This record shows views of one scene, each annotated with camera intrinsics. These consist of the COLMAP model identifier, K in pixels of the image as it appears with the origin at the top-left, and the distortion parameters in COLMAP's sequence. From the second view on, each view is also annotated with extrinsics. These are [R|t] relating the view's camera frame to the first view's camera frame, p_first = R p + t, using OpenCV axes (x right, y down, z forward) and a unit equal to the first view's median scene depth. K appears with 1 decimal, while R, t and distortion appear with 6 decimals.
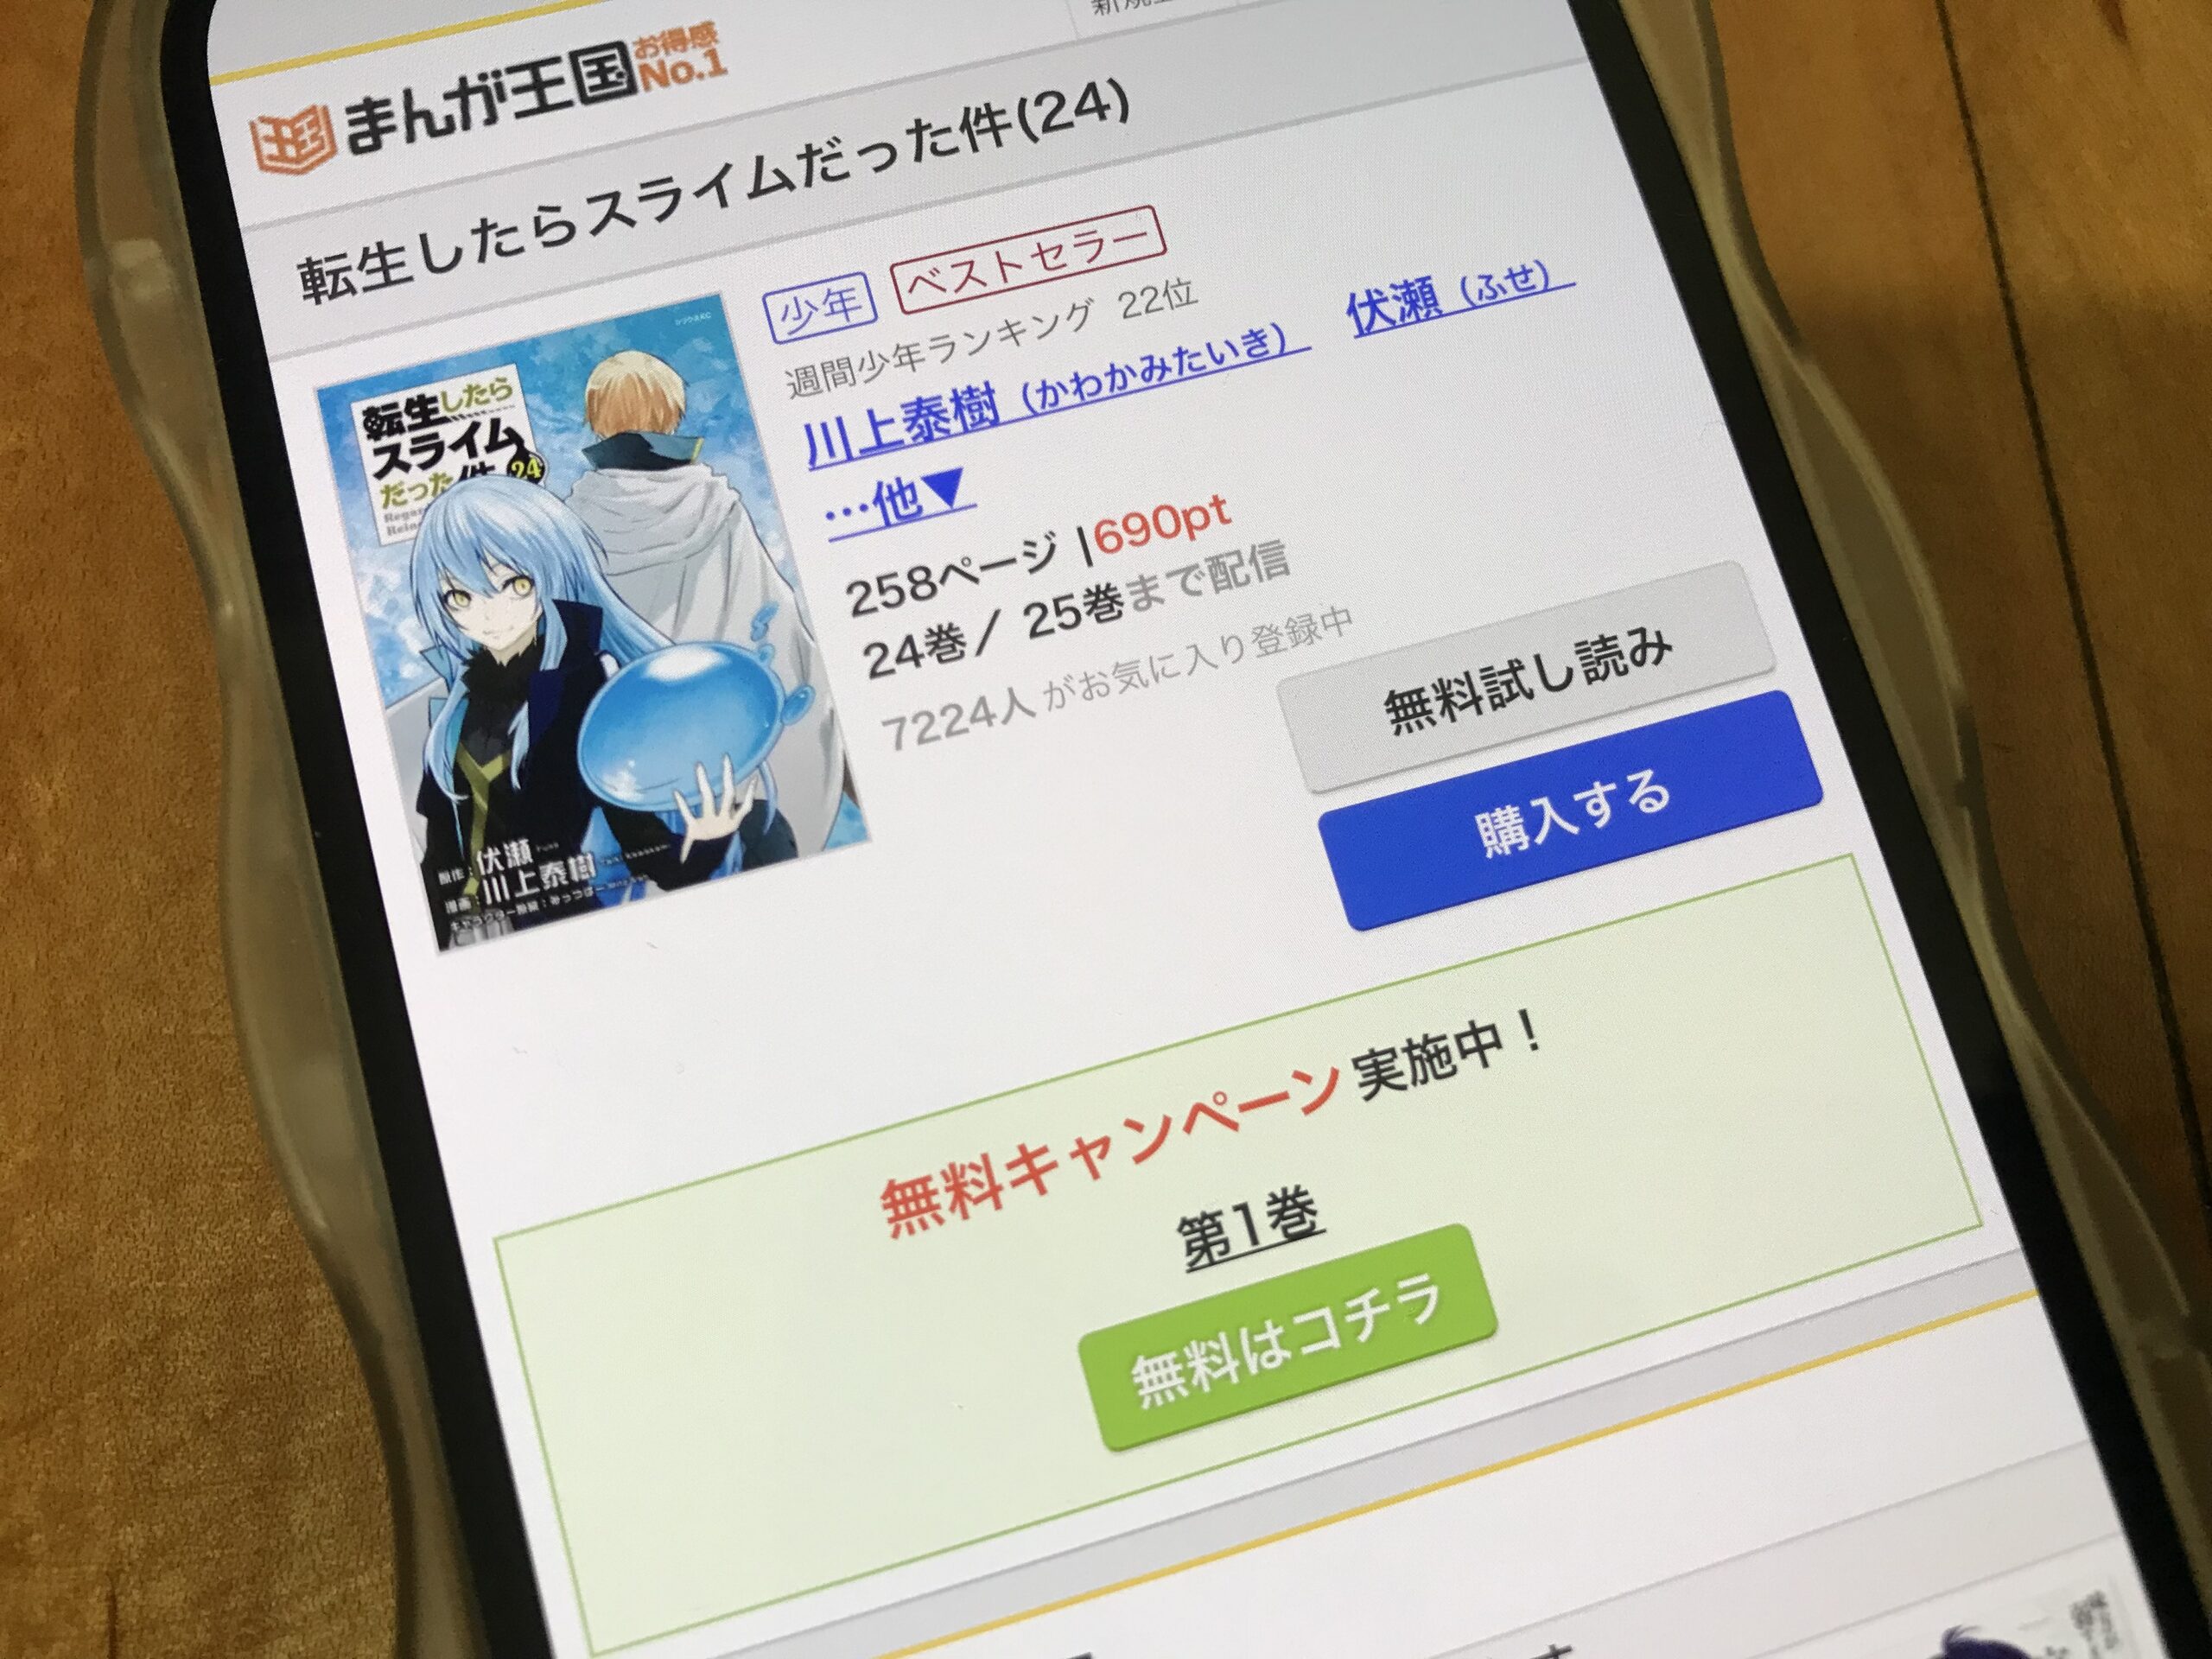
lens RADIAL K [[2019.9, 0, 1083.9], [0, 2019.9, 841.7], [0, 0, 1]] dist [-0.007997, -0.029965]
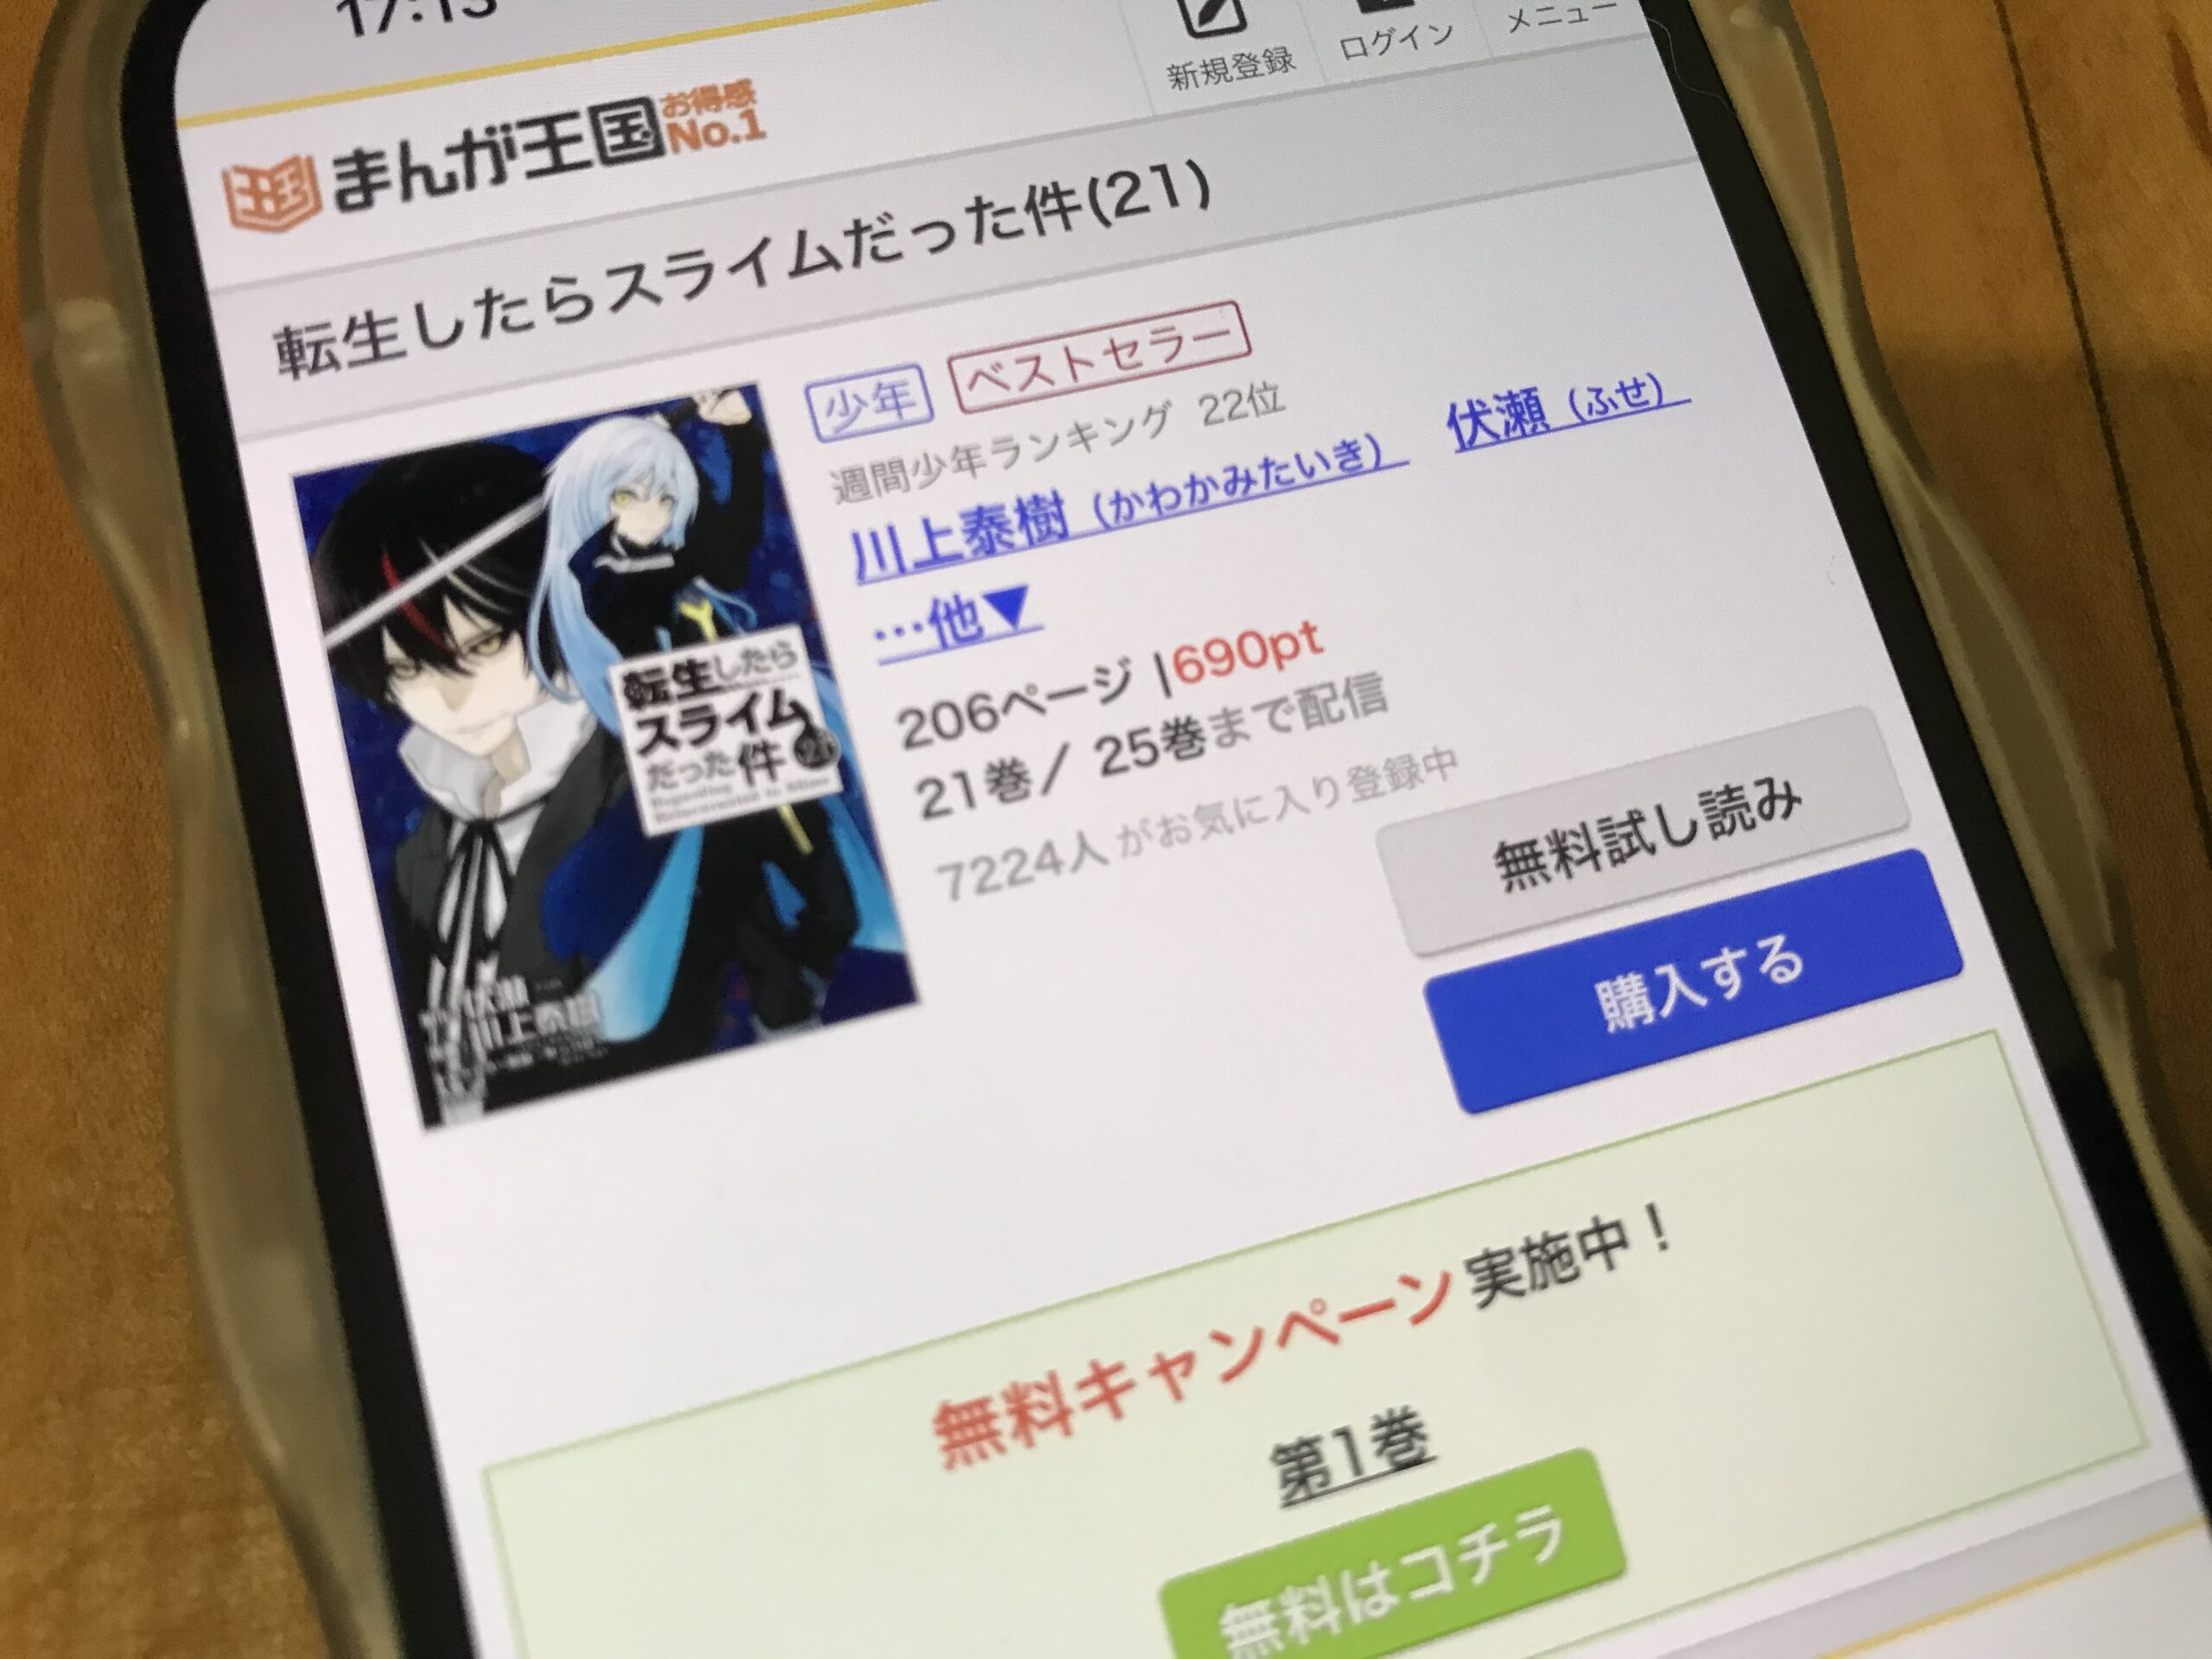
lens RADIAL K [[2019.9, 0, 1103.2], [0, 2019.9, 827.3], [0, 0, 1]] dist [-0.007997, -0.029965]
pose [[0.997949, 0.018542, 0.061273, -0.078969], [-0.015957, 0.998973, -0.042412, -0.040111], [-0.061997, 0.041347, 0.997220, 0.110813]]
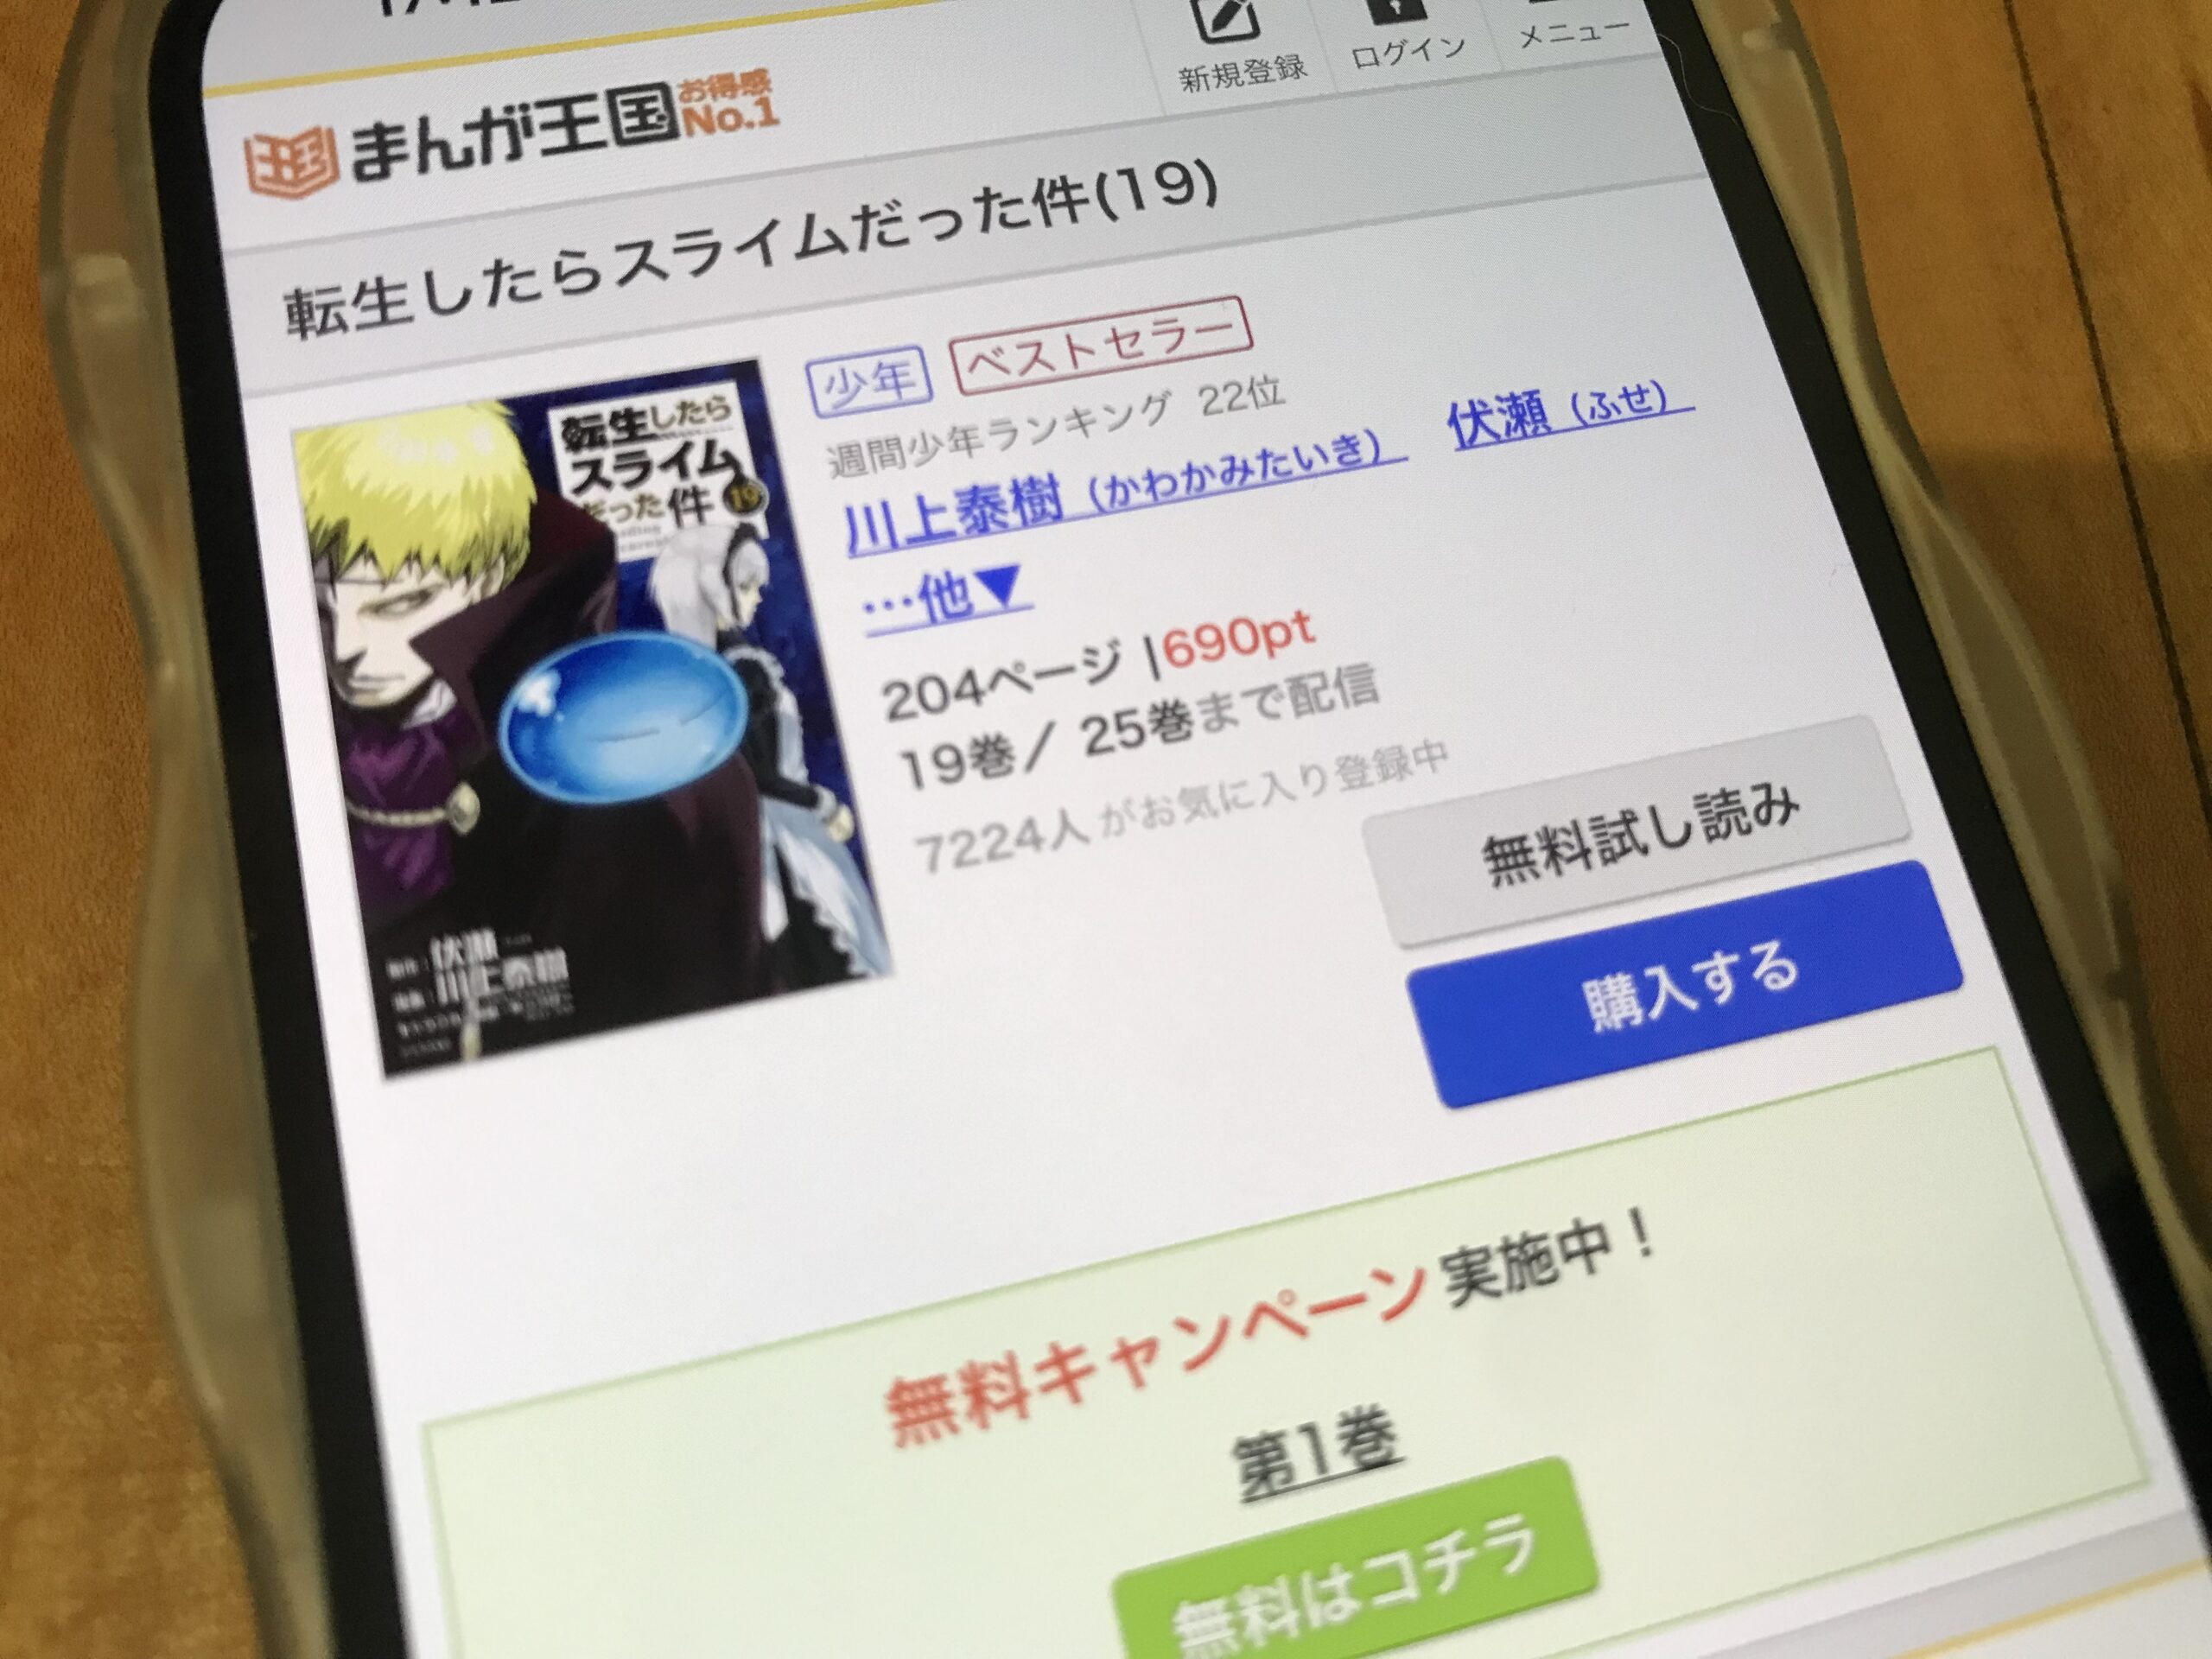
lens RADIAL K [[2019.9, 0, 1098.3], [0, 2019.9, 819.5], [0, 0, 1]] dist [-0.007997, -0.029965]
pose [[0.997873, 0.053782, 0.036828, -0.051795], [-0.049937, 0.993894, -0.098388, 0.012963], [-0.041895, 0.096339, 0.994466, 0.122619]]
